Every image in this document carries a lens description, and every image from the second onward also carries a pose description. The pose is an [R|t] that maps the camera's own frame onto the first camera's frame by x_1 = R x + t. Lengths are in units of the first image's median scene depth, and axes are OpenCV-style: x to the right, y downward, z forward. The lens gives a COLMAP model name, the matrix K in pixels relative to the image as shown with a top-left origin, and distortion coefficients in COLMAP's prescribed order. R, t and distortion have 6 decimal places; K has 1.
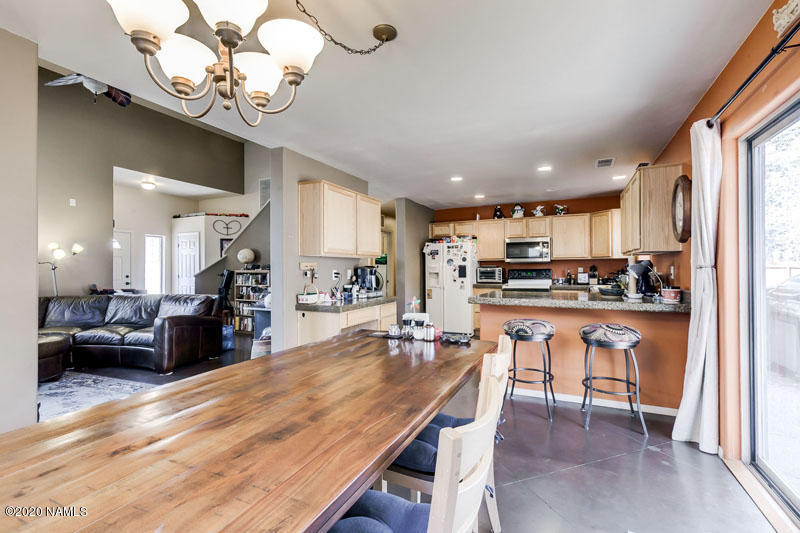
lens RADIAL K [[351.1, 0, 405.5], [0, 351.1, 268.9], [0, 0, 1]] dist [-0.004284, -0.000162]
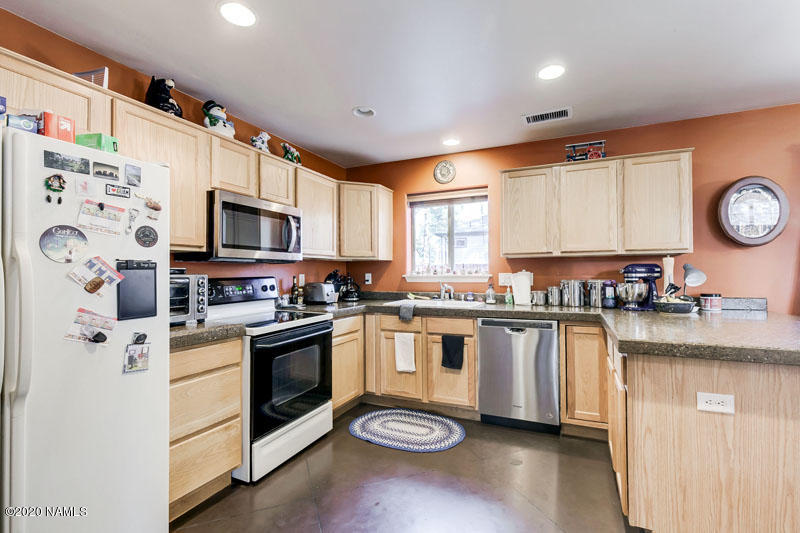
lens RADIAL K [[370.6, 0, 403.1], [0, 370.6, 265.3], [0, 0, 1]] dist [0.003806, 0.000339]
pose [[-0.033707, 0.026947, 0.999068, -0.077223], [0.006450, 0.999622, -0.026744, -0.001100], [-0.999411, 0.005542, -0.033868, 0.845781]]
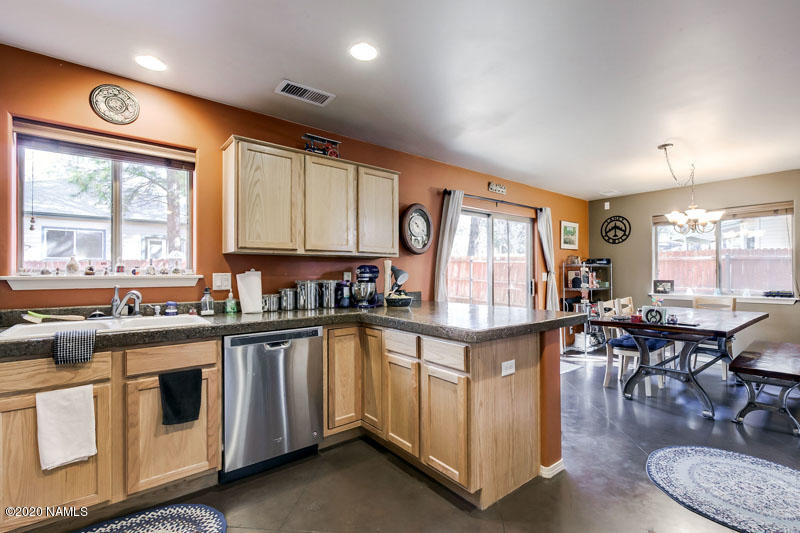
lens RADIAL K [[370.6, 0, 413.1], [0, 370.6, 270.3], [0, 0, 1]] dist [0.003806, 0.000339]
pose [[-0.918031, 0.010608, 0.396366, 0.107644], [0.007162, 0.999923, -0.010173, -0.000638], [-0.396444, -0.006500, -0.918036, 0.971740]]
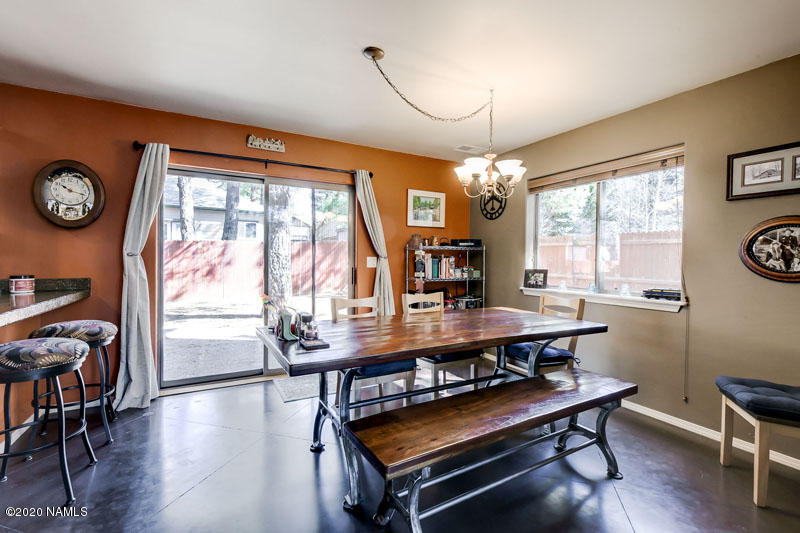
lens RADIAL K [[370.6, 0, 413.8], [0, 370.6, 268.6], [0, 0, 1]] dist [0.003806, 0.000339]
pose [[-0.835514, -0.018200, 0.549167, -0.250758], [-0.005981, 0.999693, 0.024031, 0.002558], [-0.549436, 0.016793, -0.835367, 0.573782]]
